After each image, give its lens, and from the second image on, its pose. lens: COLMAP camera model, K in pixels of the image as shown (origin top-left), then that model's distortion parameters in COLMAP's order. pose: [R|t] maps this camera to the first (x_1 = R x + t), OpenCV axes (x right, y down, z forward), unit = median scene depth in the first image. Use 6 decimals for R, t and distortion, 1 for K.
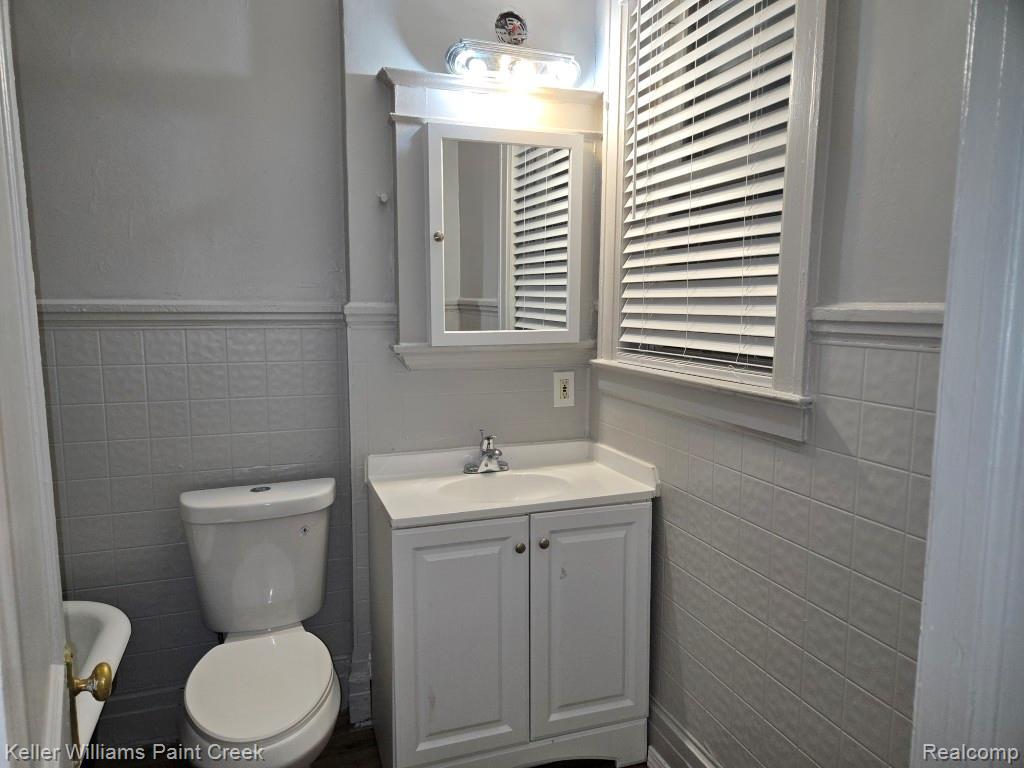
lens RADIAL K [[687.1, 0, 504.9], [0, 687.1, 380.5], [0, 0, 1]] dist [0.053214, -0.034775]
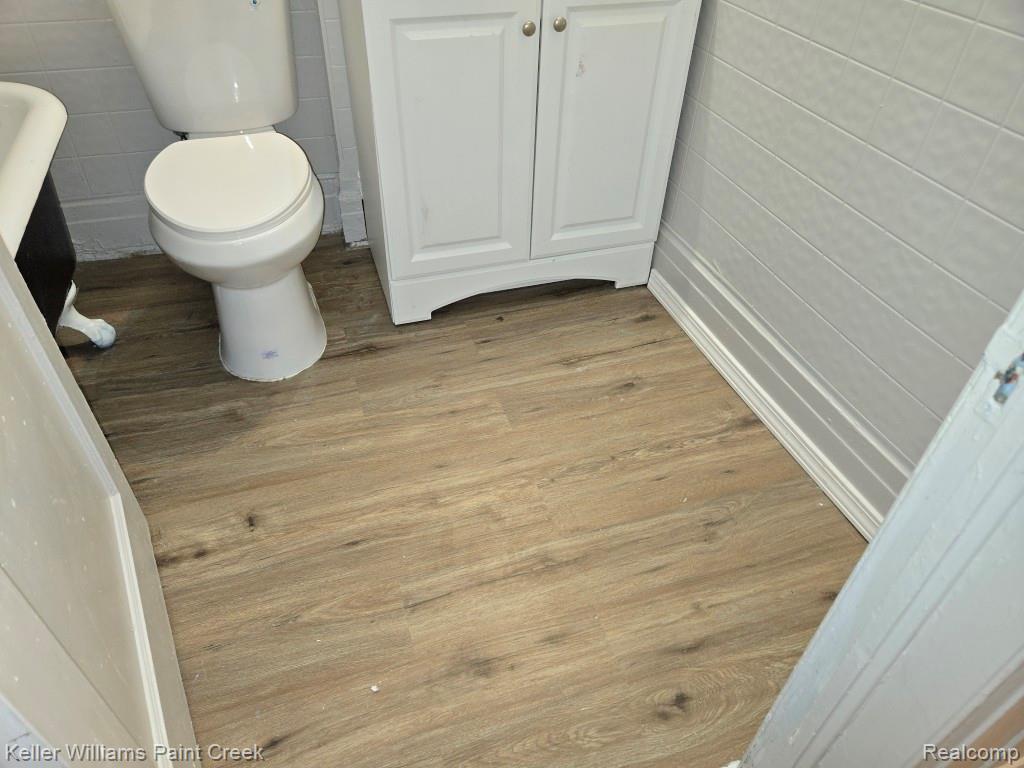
lens RADIAL K [[687.1, 0, 510.1], [0, 687.1, 390.8], [0, 0, 1]] dist [0.053214, -0.034775]
pose [[0.999490, 0.031809, 0.002955, 0.011421], [-0.027846, 0.822152, 0.568587, 0.127842], [0.015657, -0.568379, 0.822618, 0.112791]]
